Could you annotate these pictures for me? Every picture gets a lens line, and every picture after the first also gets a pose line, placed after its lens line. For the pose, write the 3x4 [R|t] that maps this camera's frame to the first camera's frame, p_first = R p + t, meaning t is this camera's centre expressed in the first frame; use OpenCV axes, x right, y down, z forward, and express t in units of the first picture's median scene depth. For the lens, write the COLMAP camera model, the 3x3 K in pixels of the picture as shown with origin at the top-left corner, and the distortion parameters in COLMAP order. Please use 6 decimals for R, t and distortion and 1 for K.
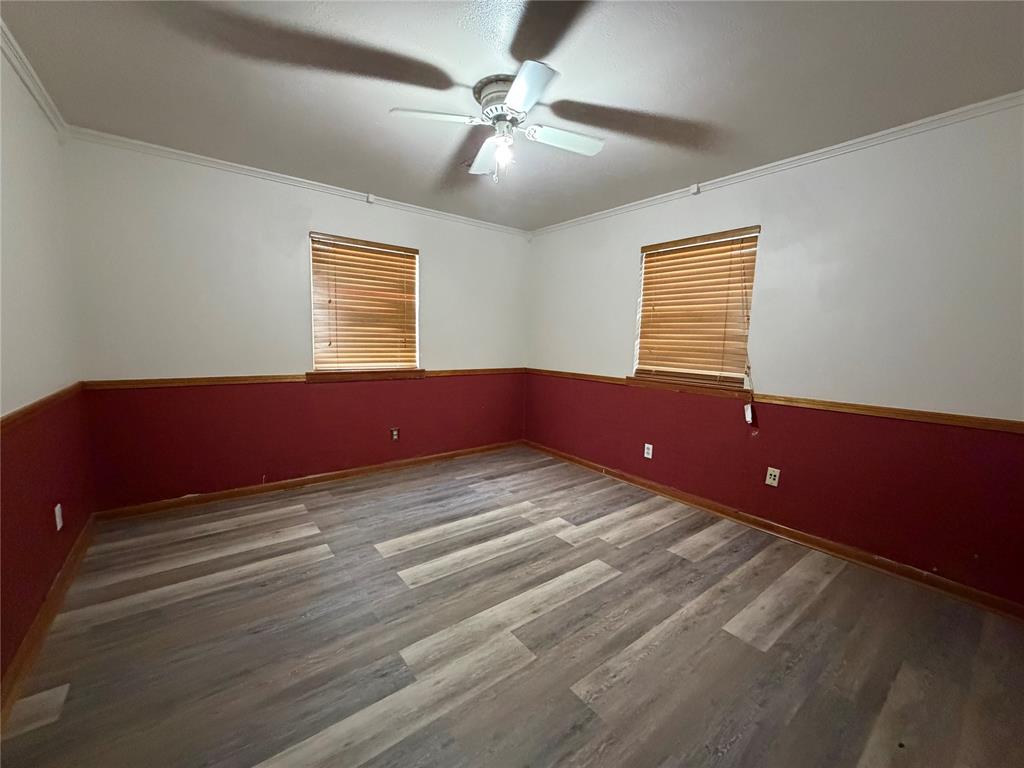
lens RADIAL K [[408.7, 0, 510.6], [0, 408.7, 385.0], [0, 0, 1]] dist [0.000248, 0.000539]
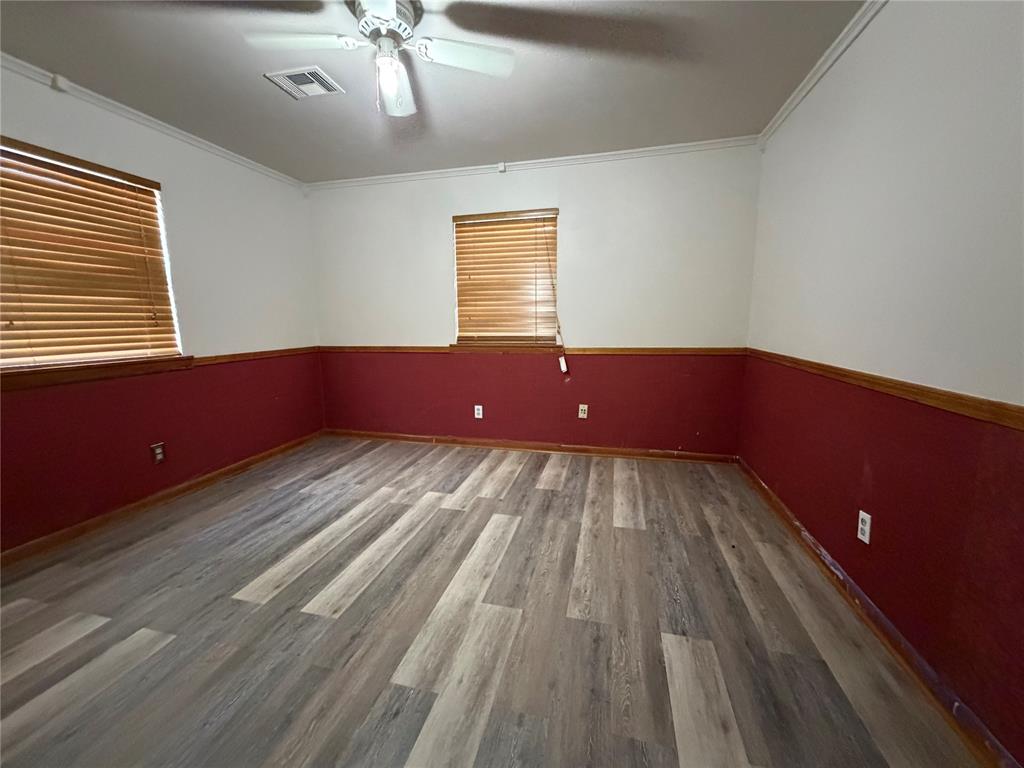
lens RADIAL K [[408.7, 0, 508.3], [0, 408.7, 384.1], [0, 0, 1]] dist [0.000248, 0.000539]
pose [[0.787274, -0.130057, 0.602731, -0.285596], [0.100952, 0.991499, 0.082084, 0.010740], [-0.608283, -0.003775, 0.793711, 0.119328]]
